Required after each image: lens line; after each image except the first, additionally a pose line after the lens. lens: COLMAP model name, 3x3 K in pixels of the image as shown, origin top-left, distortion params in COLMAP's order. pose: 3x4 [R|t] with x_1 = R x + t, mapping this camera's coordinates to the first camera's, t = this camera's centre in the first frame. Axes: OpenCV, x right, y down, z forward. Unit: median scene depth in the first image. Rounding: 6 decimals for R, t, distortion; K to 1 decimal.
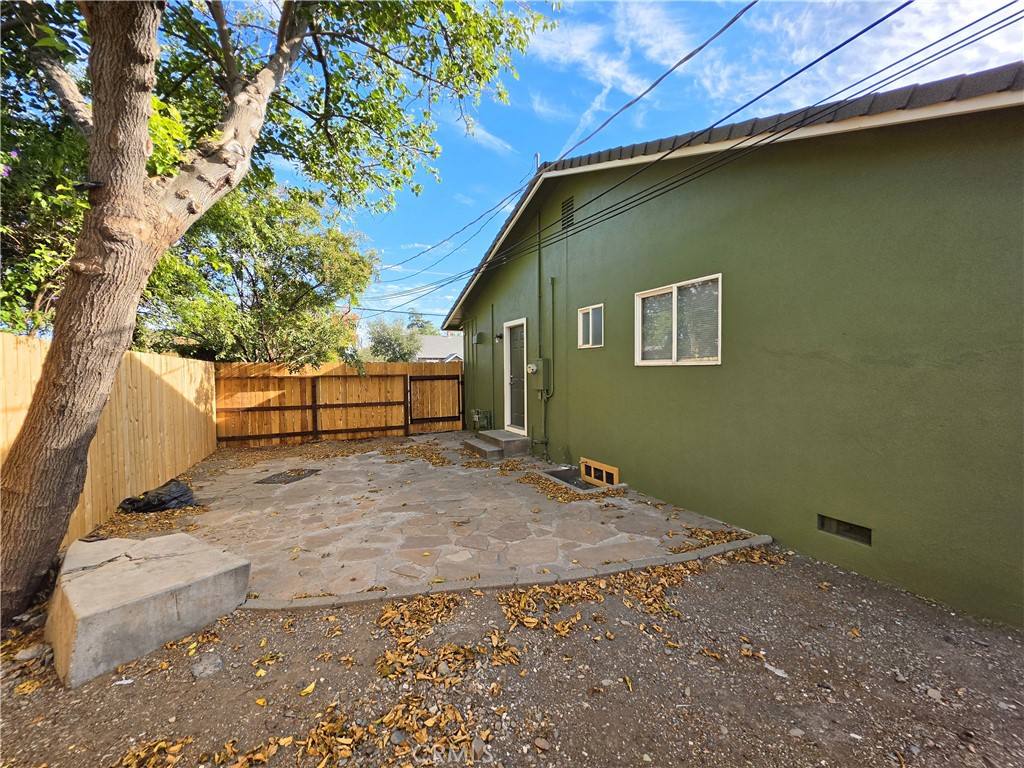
lens RADIAL K [[417.6, 0, 513.2], [0, 417.6, 382.7], [0, 0, 1]] dist [-0.000372, -0.000284]
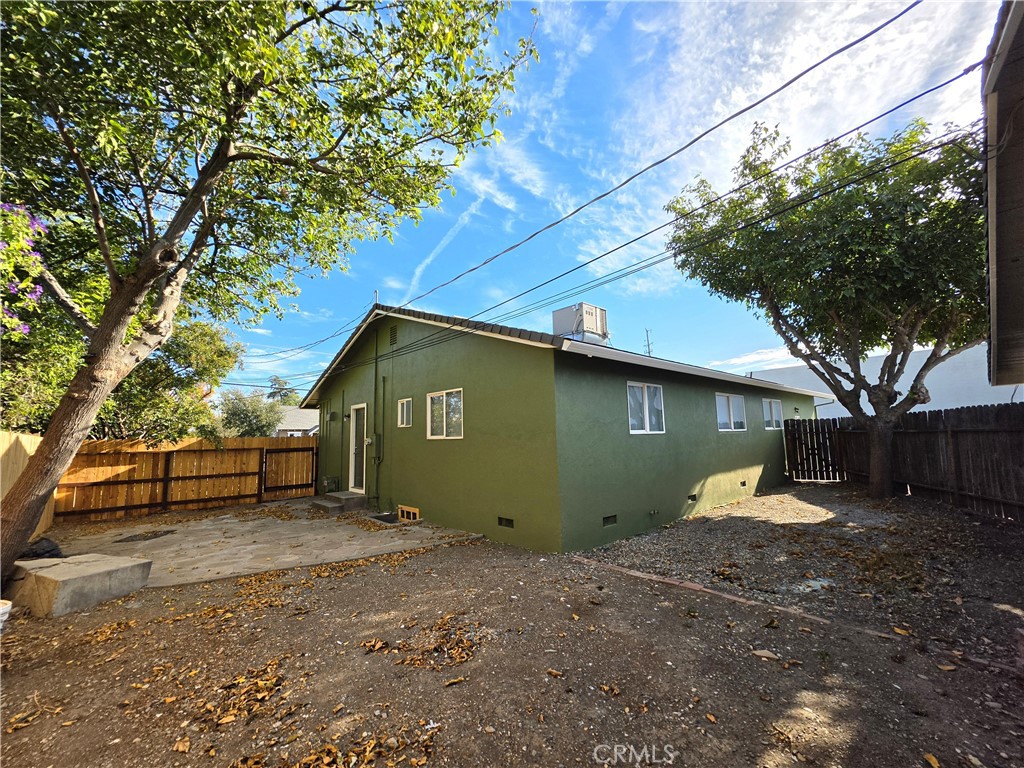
lens RADIAL K [[417.6, 0, 513.2], [0, 417.6, 382.7], [0, 0, 1]] dist [-0.000372, -0.000284]
pose [[0.959802, 0.021908, 0.279823, 0.094979], [0.024277, 0.986733, -0.160524, 0.005852], [-0.279627, 0.160864, 0.946537, -0.367393]]
